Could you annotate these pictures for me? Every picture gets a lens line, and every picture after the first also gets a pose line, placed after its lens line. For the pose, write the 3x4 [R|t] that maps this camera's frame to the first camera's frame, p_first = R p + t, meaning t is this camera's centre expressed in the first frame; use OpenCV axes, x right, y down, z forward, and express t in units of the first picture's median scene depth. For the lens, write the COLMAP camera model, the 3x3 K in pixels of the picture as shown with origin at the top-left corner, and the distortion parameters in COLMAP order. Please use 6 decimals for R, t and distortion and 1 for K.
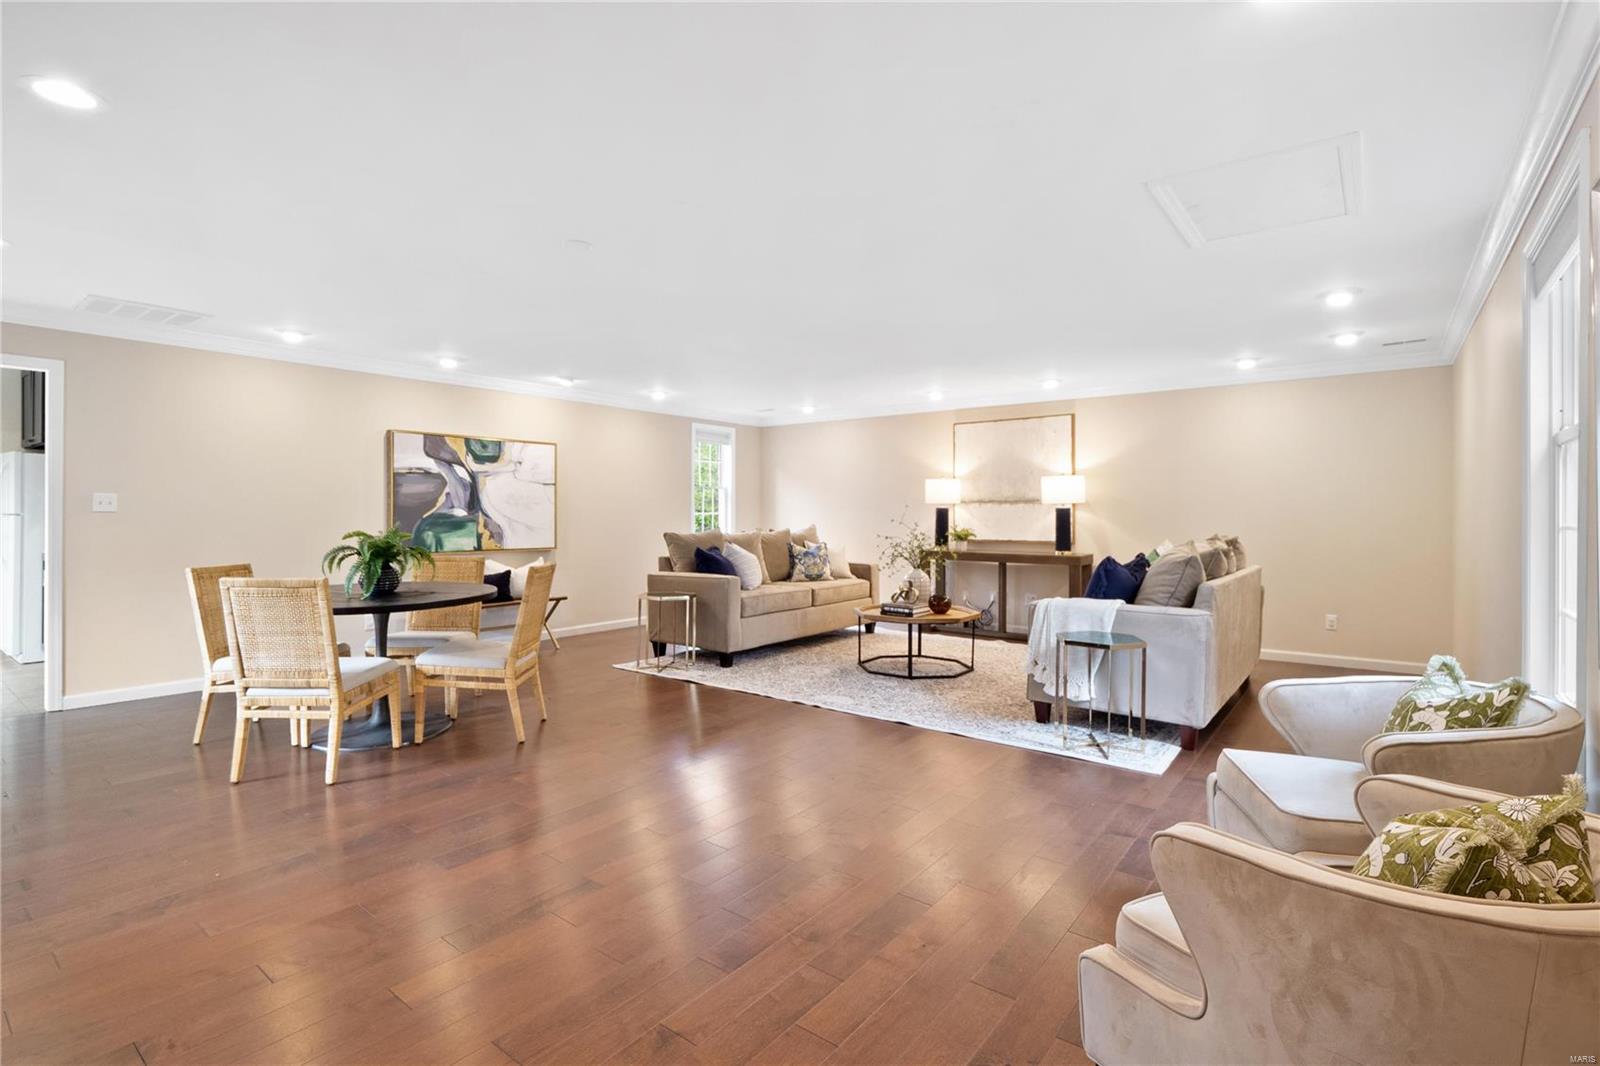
lens RADIAL K [[767.0, 0, 804.3], [0, 767.0, 522.2], [0, 0, 1]] dist [-0.009026, -0.002752]
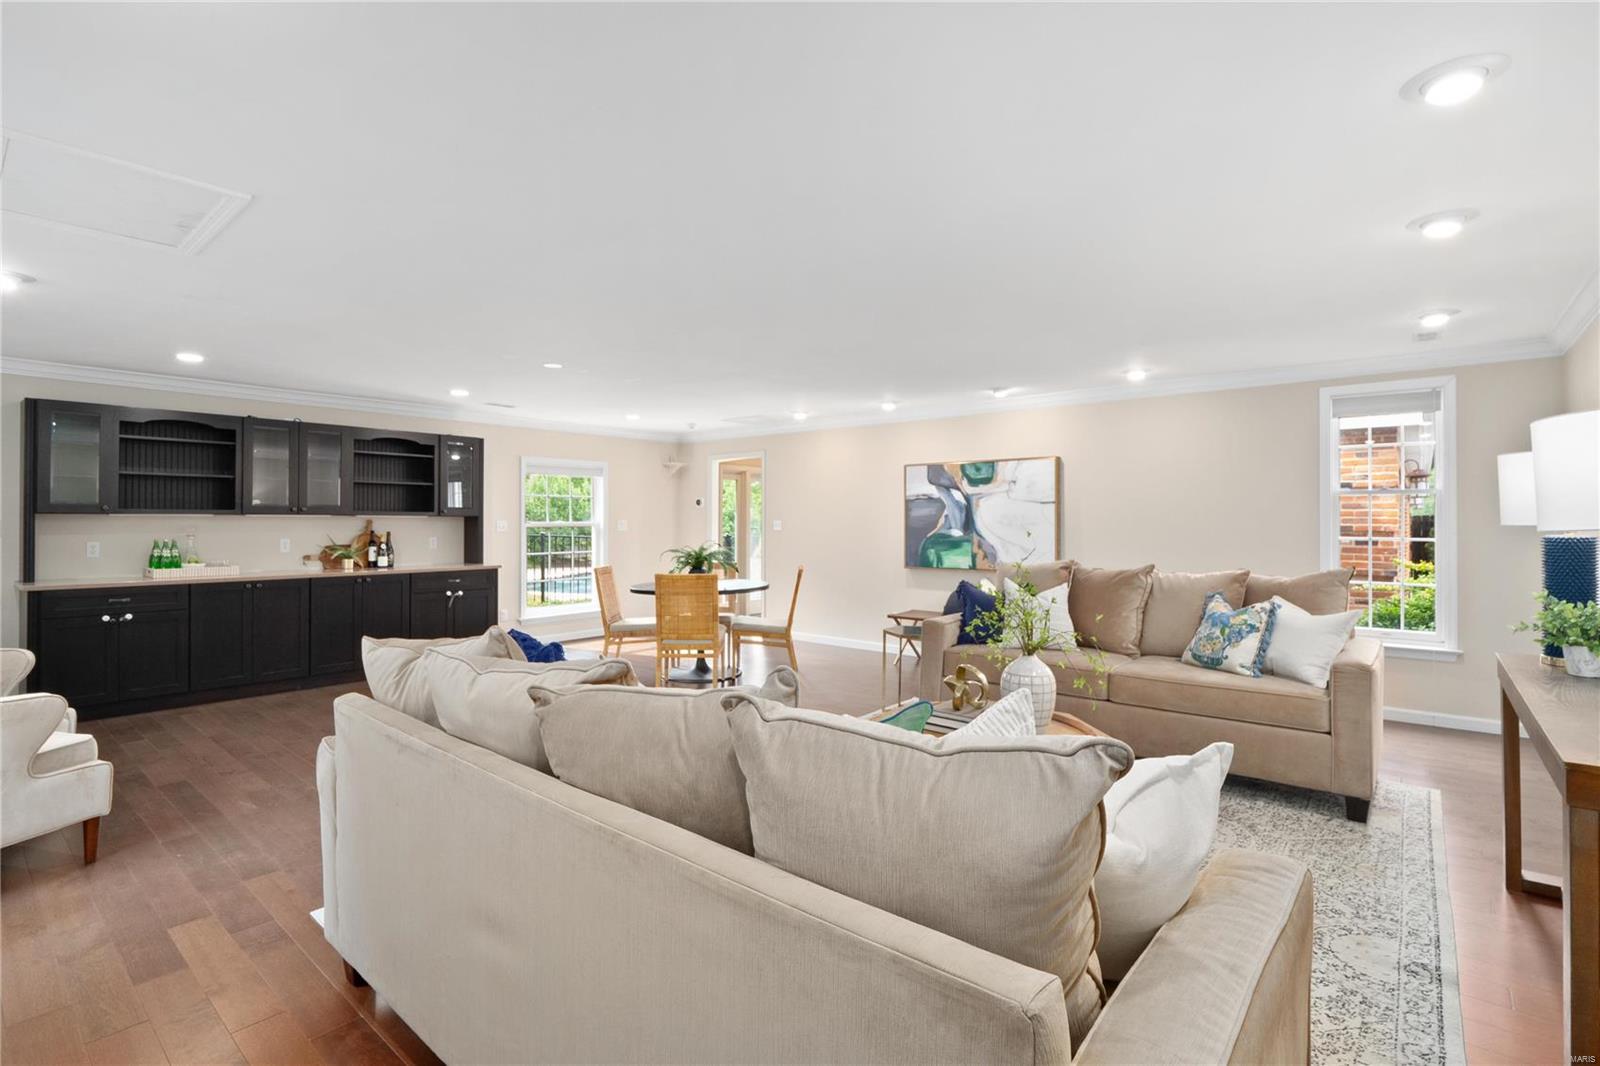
lens RADIAL K [[767.0, 0, 803.3], [0, 767.0, 524.8], [0, 0, 1]] dist [-0.009026, -0.002752]
pose [[-0.060954, -0.003750, -0.998134, 0.657522], [-0.015971, 0.999869, -0.002781, -0.017879], [0.998013, 0.015772, -0.061006, 0.861967]]
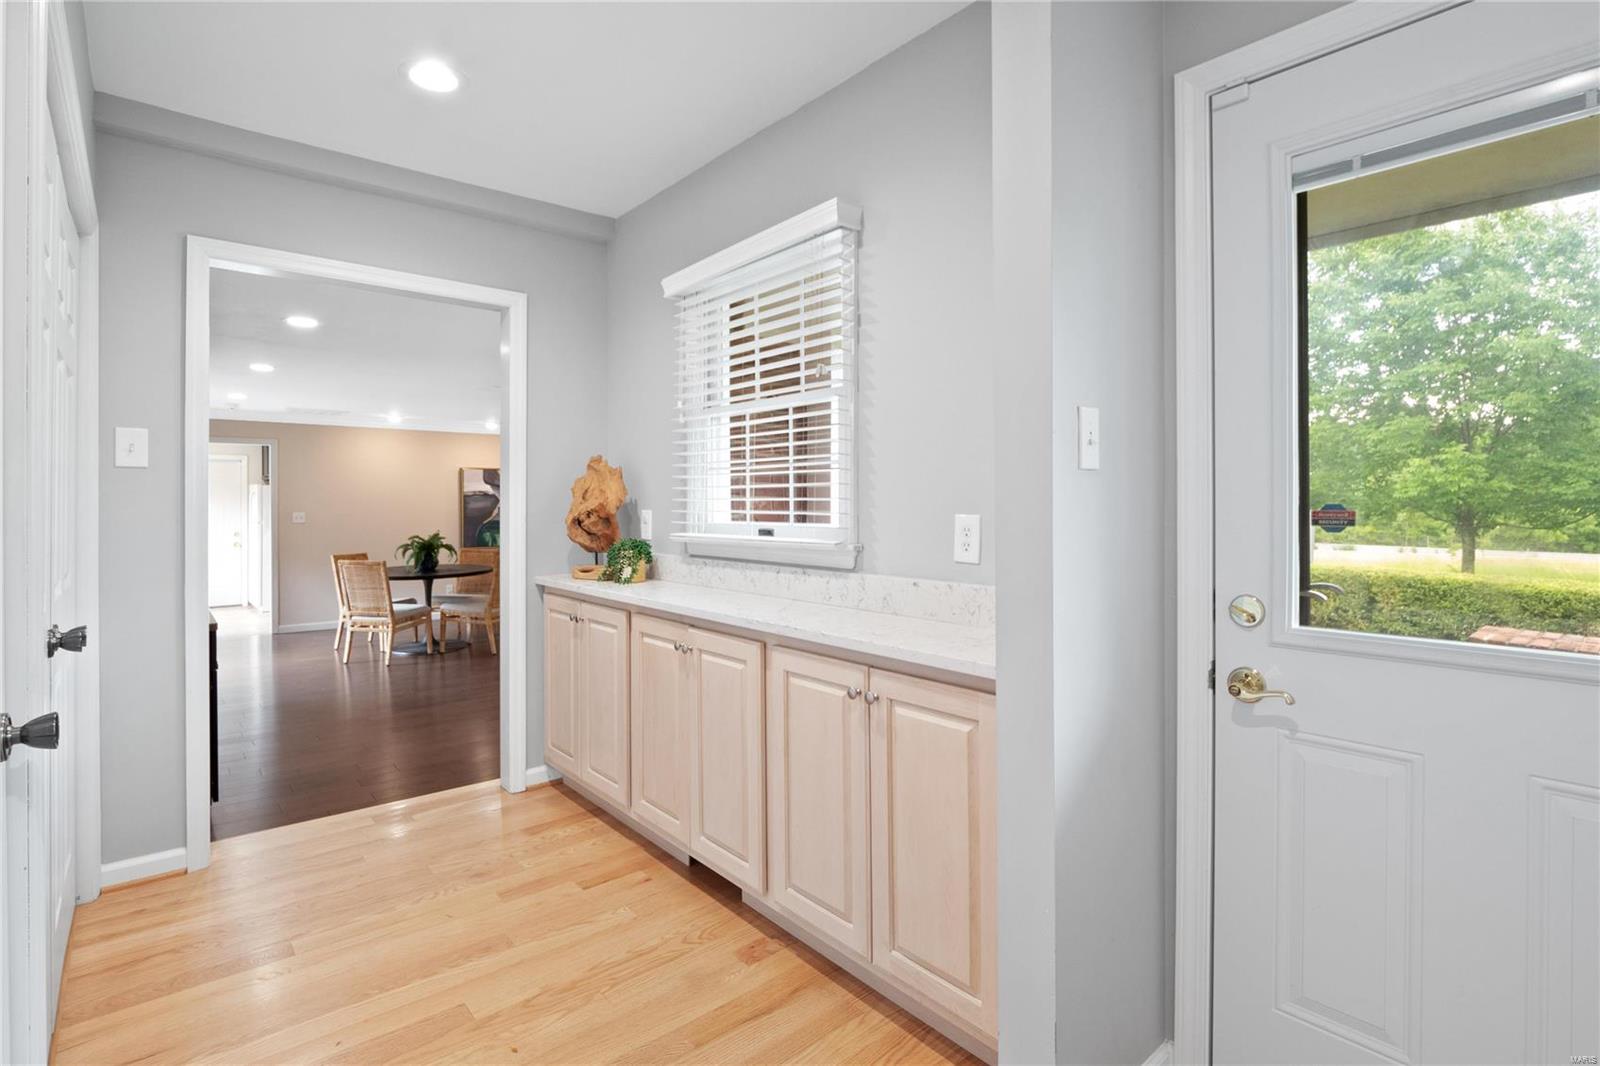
lens RADIAL K [[767.0, 0, 798.0], [0, 767.0, 519.4], [0, 0, 1]] dist [-0.009026, -0.002752]
pose [[0.979427, 0.000407, -0.201796, 0.421883], [0.001149, 0.999971, 0.007593, -0.024806], [0.201793, -0.007669, 0.979398, -0.371291]]
